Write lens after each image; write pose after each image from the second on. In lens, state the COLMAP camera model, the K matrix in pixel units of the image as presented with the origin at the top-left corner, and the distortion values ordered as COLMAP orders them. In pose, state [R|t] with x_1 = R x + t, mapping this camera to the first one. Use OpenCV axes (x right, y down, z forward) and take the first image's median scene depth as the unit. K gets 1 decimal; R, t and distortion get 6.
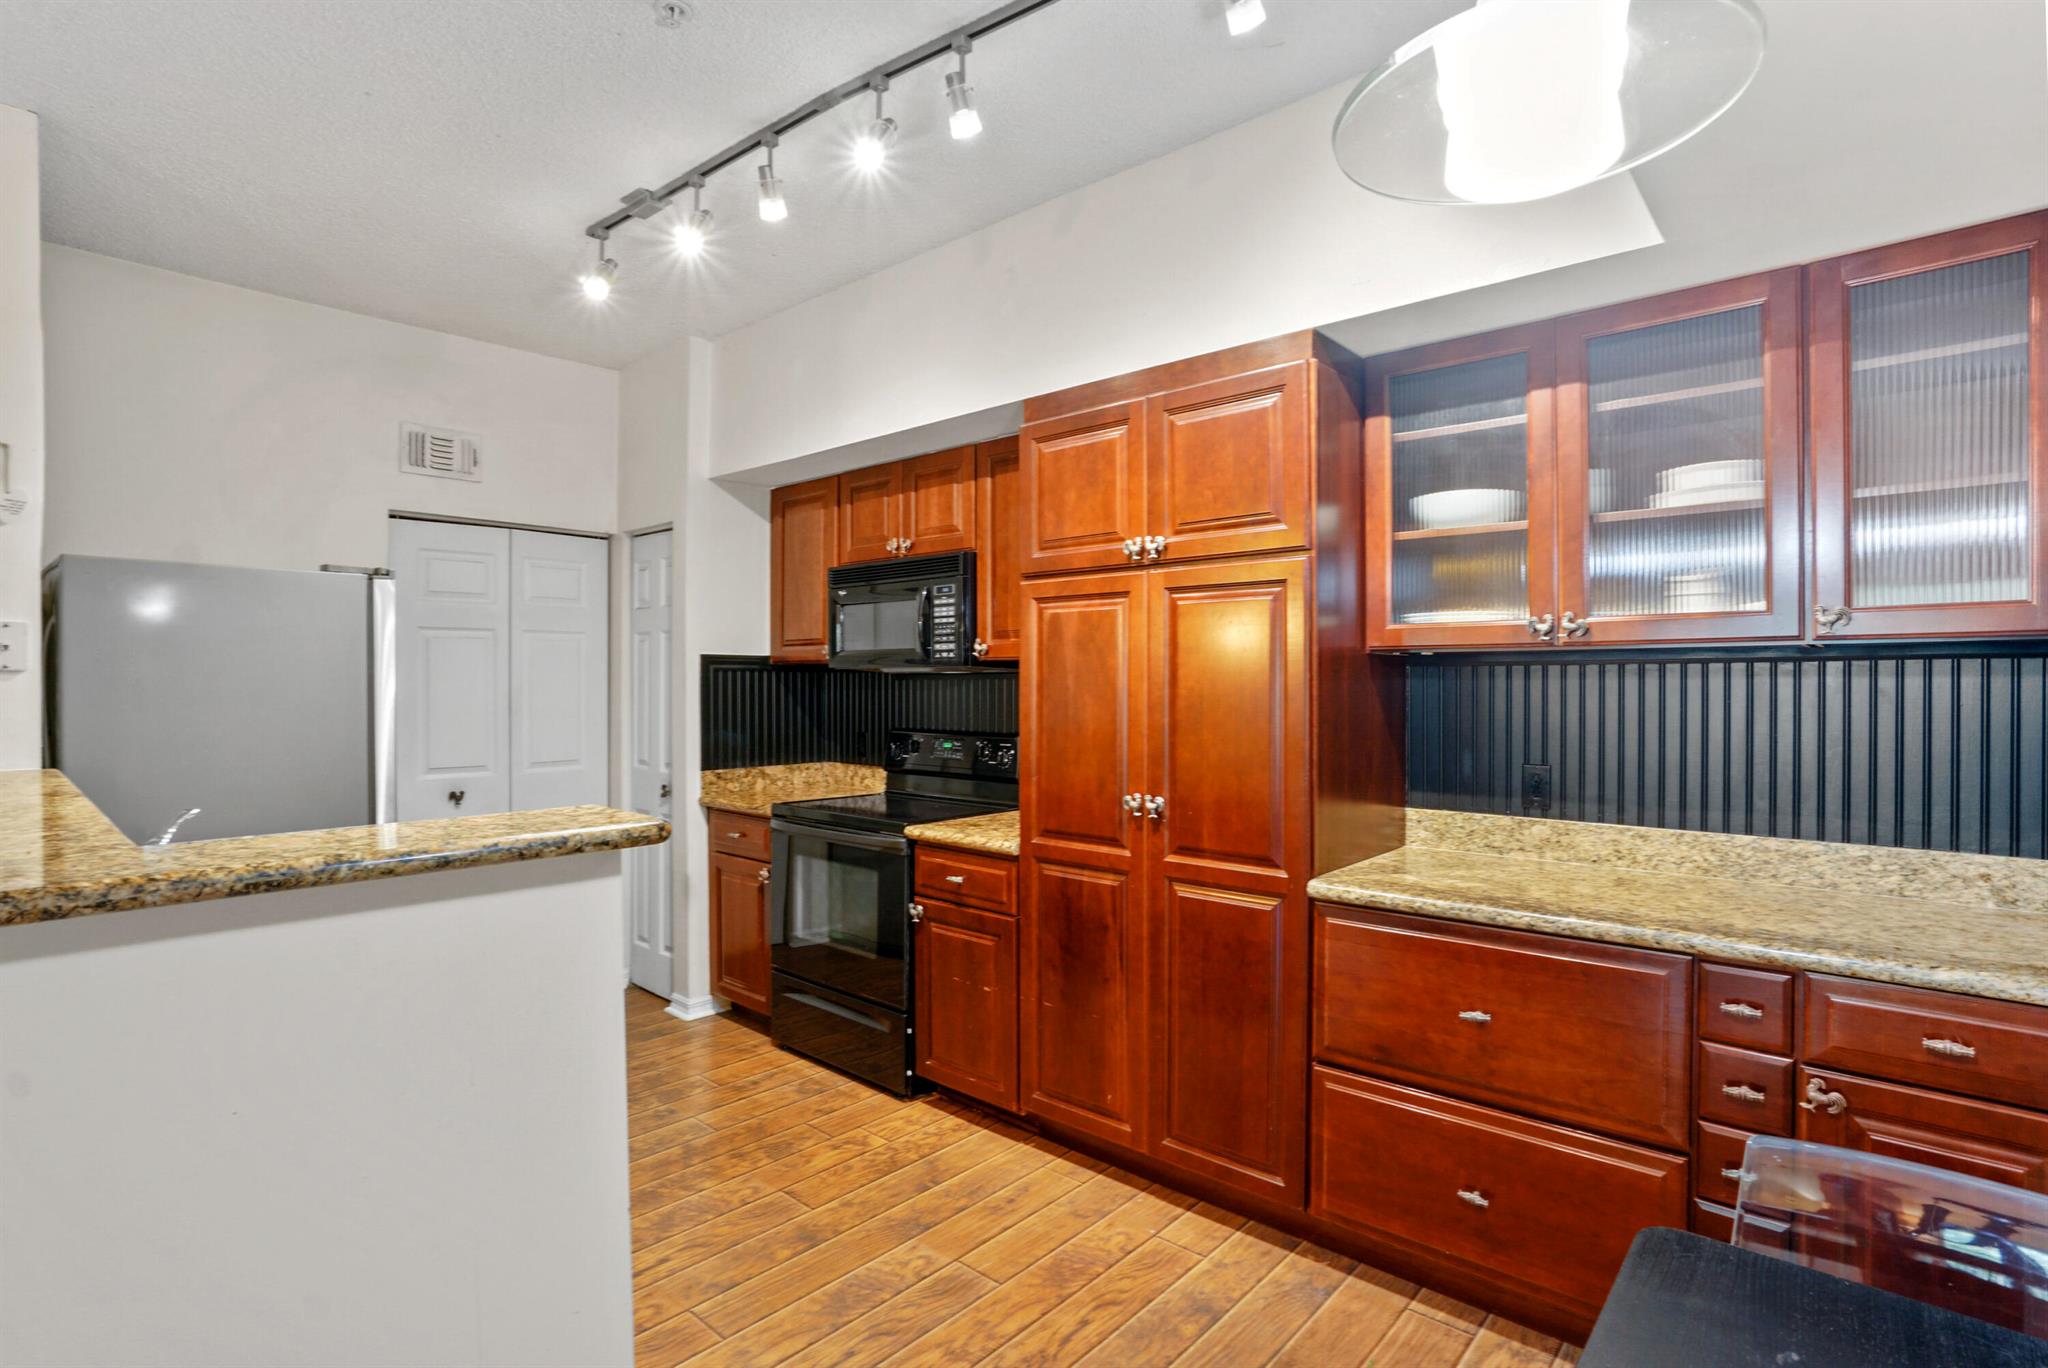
lens RADIAL K [[982.6, 0, 1007.5], [0, 982.6, 687.6], [0, 0, 1]] dist [-0.029669, 0.003417]
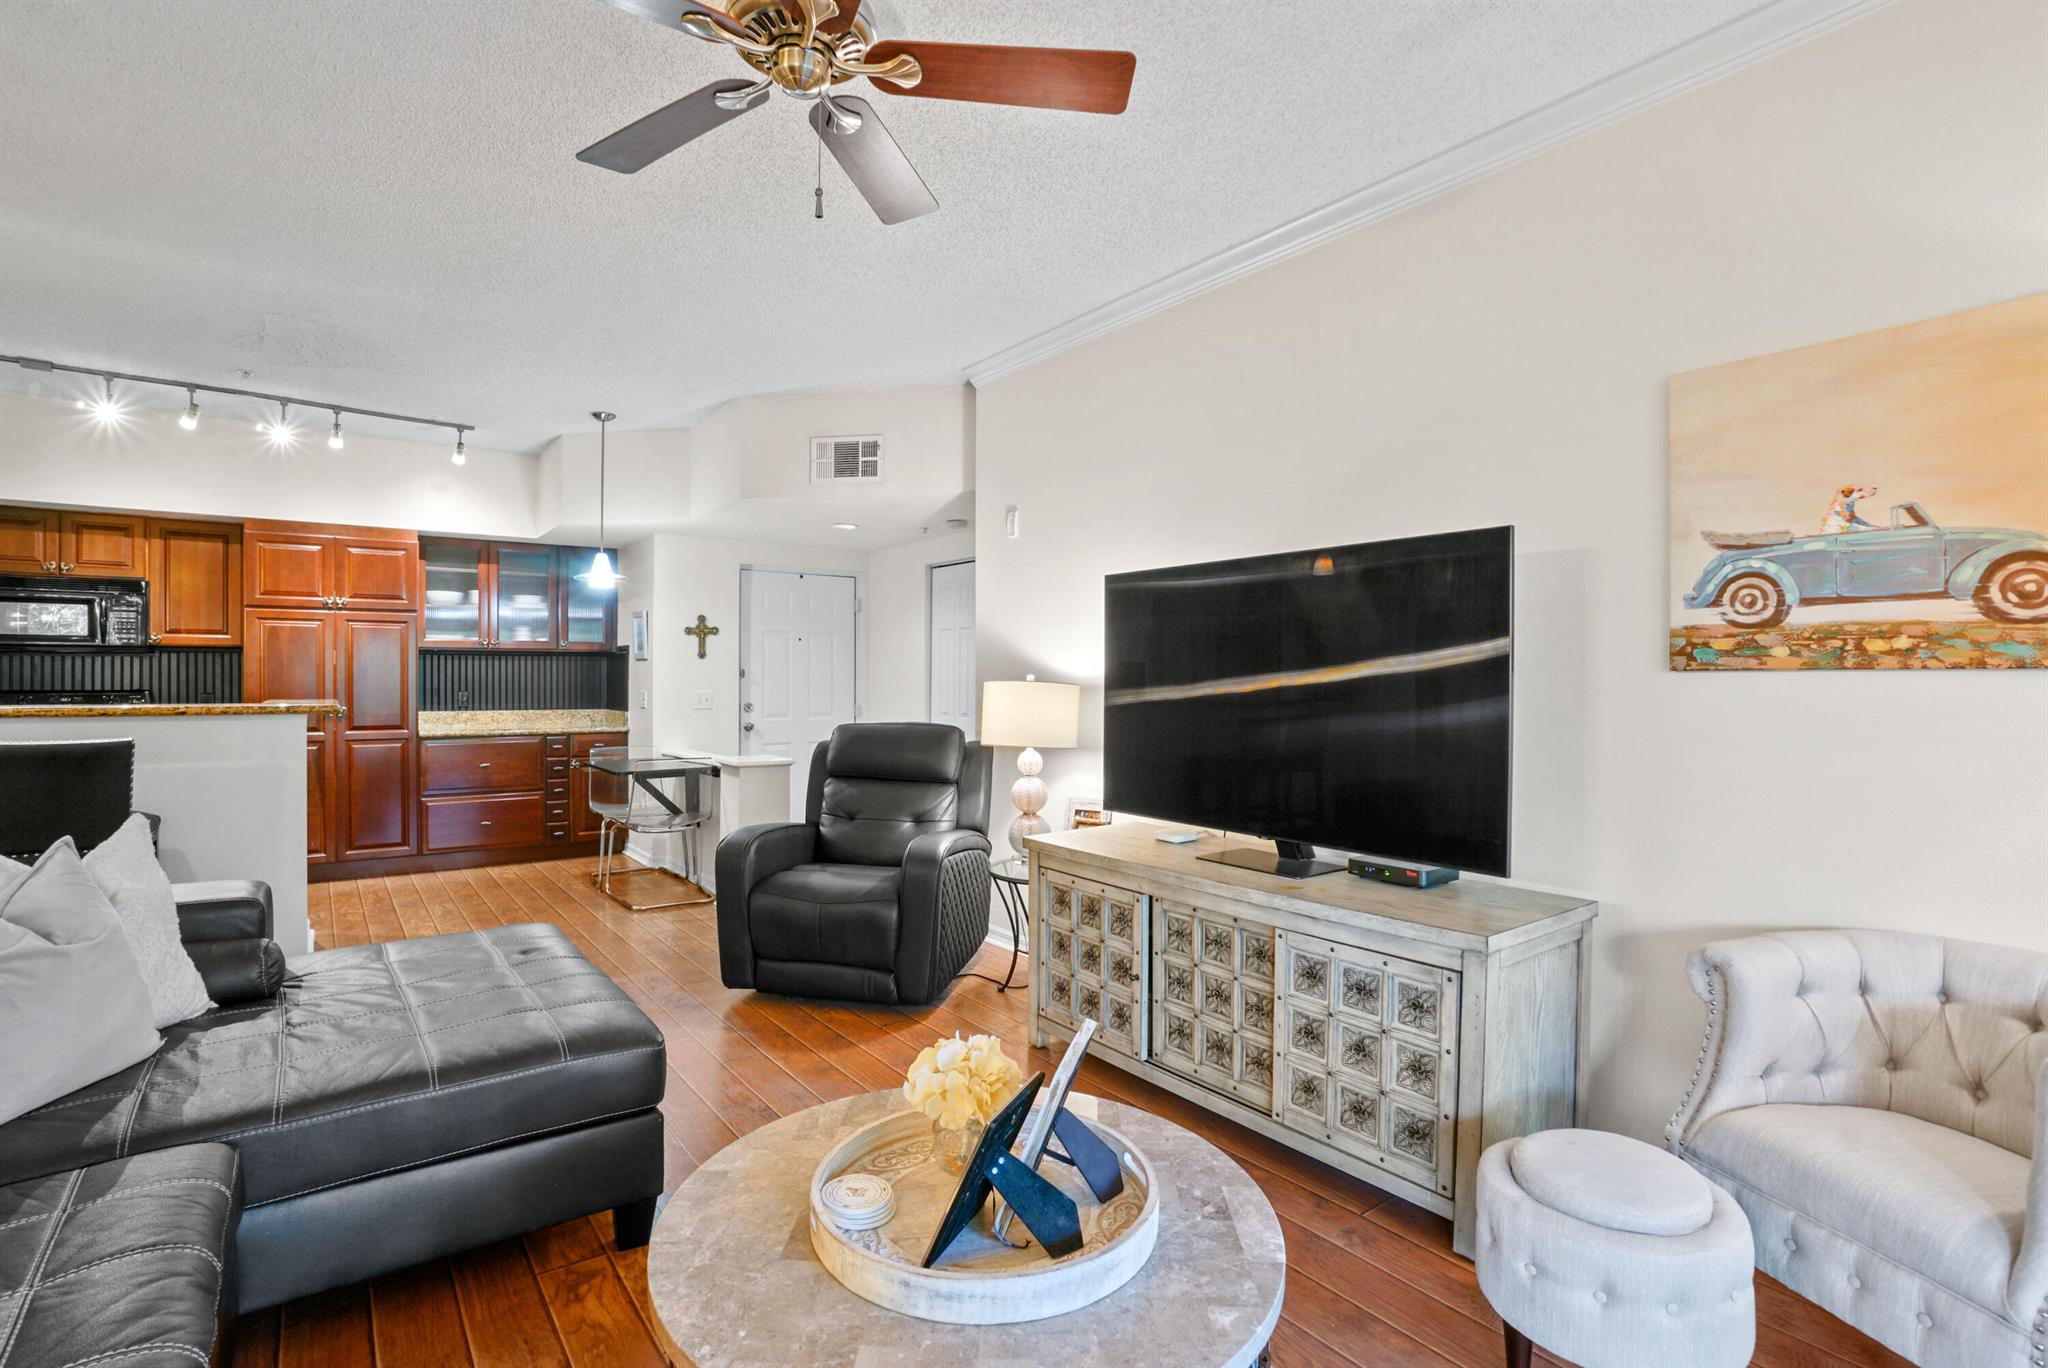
lens RADIAL K [[982.6, 0, 1016.3], [0, 982.6, 677.0], [0, 0, 1]] dist [-0.029669, 0.003417]
pose [[0.207731, -0.001482, 0.978185, -1.449461], [0.003564, 0.999993, 0.000759, 0.033973], [-0.978179, 0.003328, 0.207735, -0.873468]]
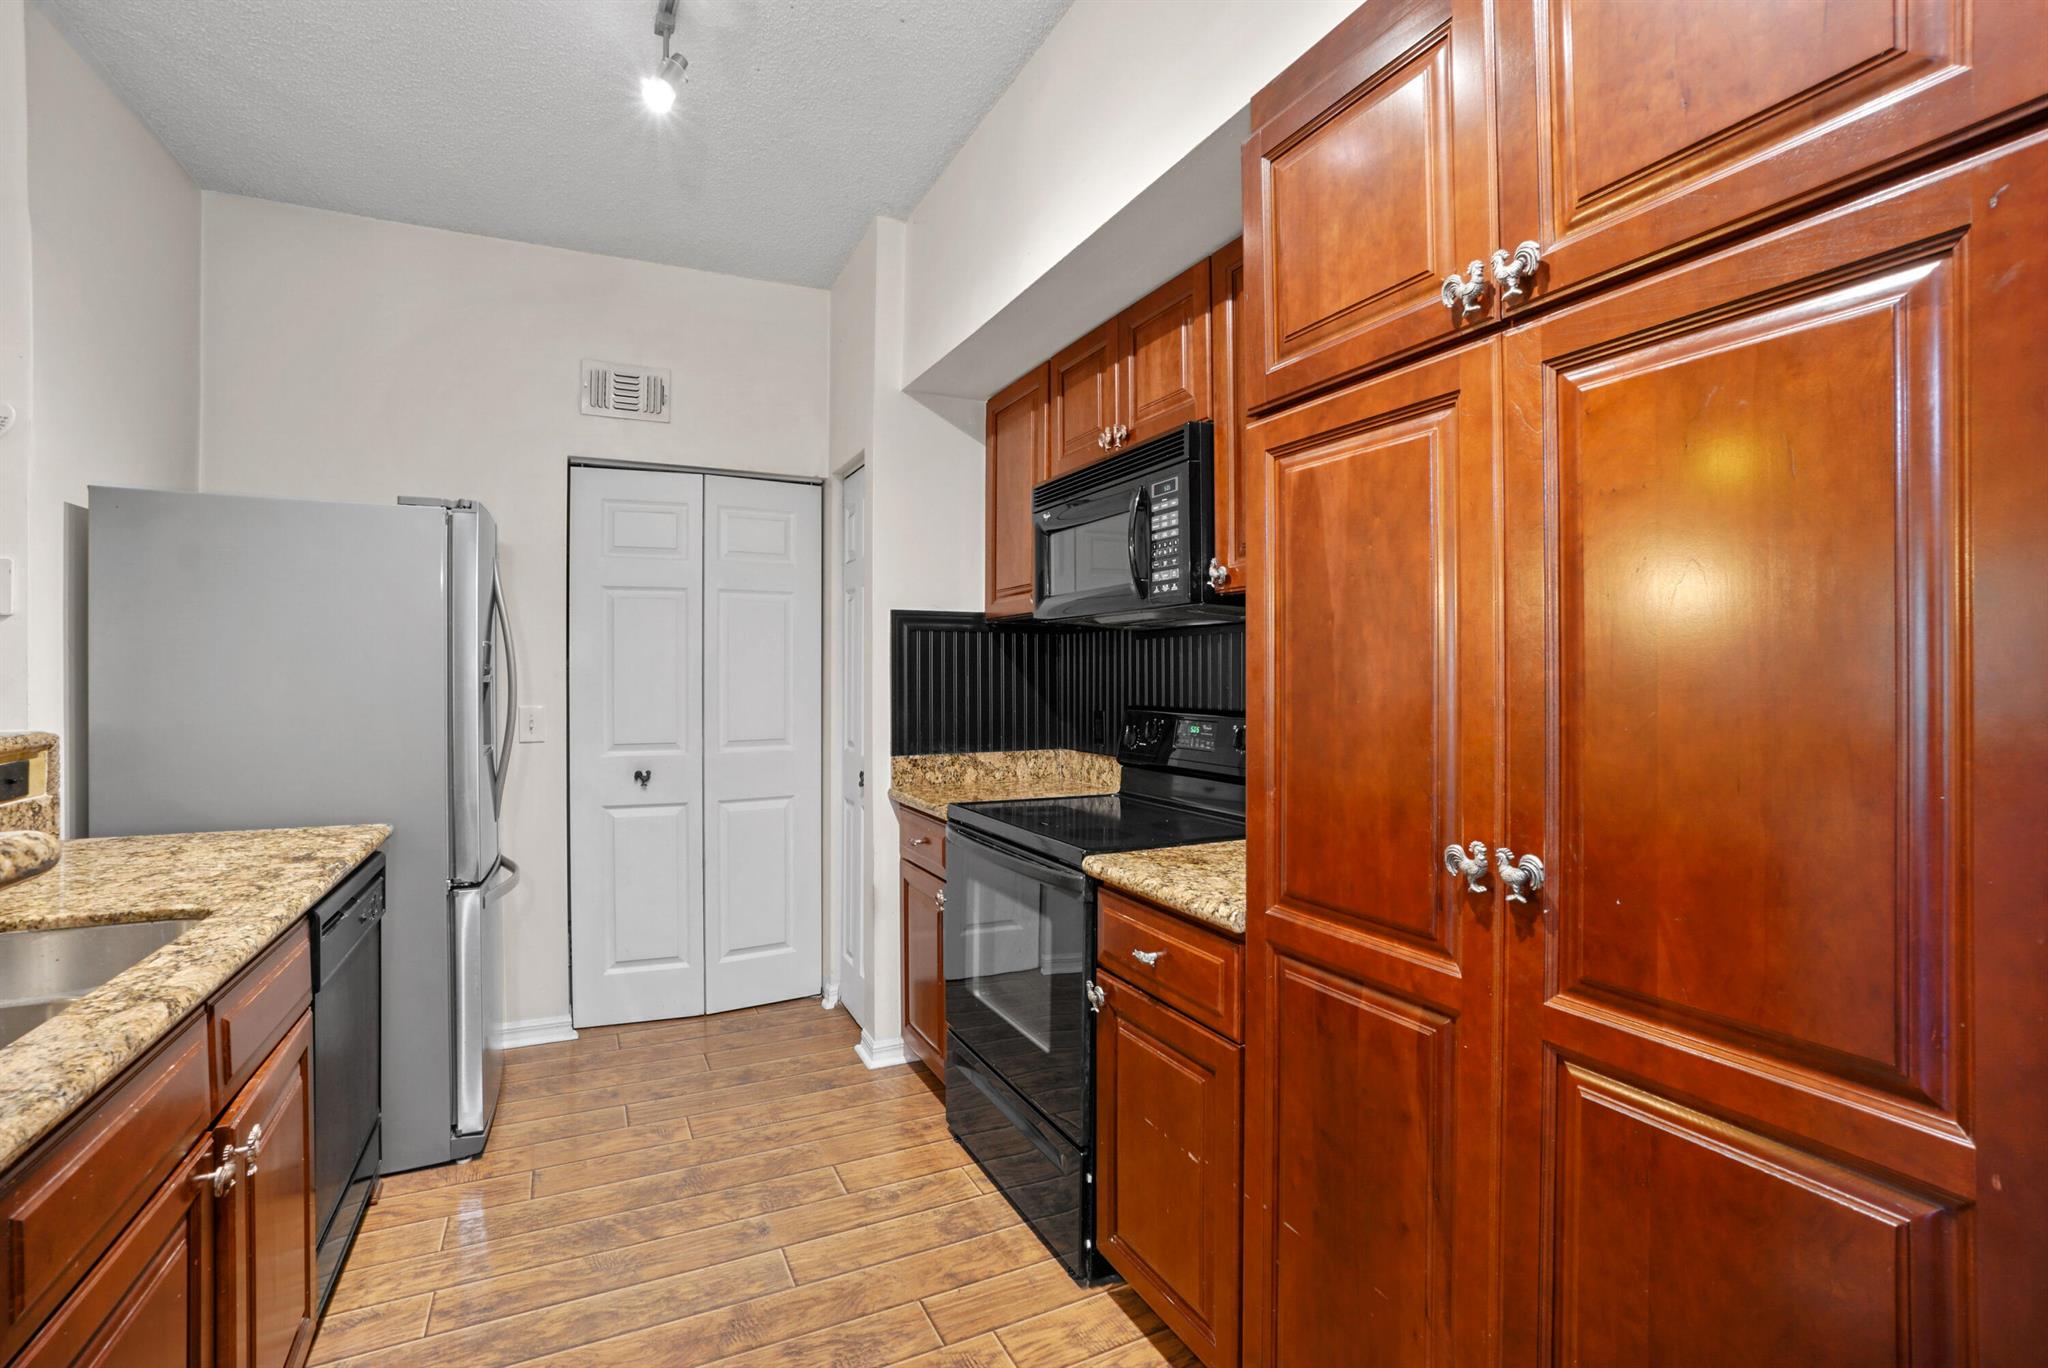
lens RADIAL K [[913.4, 0, 1020.3], [0, 913.4, 673.1], [0, 0, 1]] dist [-0.049036, 0.010727]
pose [[0.929670, -0.002227, -0.368387, 0.073442], [-0.000304, 0.999977, -0.006813, 0.028711], [0.368394, 0.006445, 0.929647, 0.445951]]
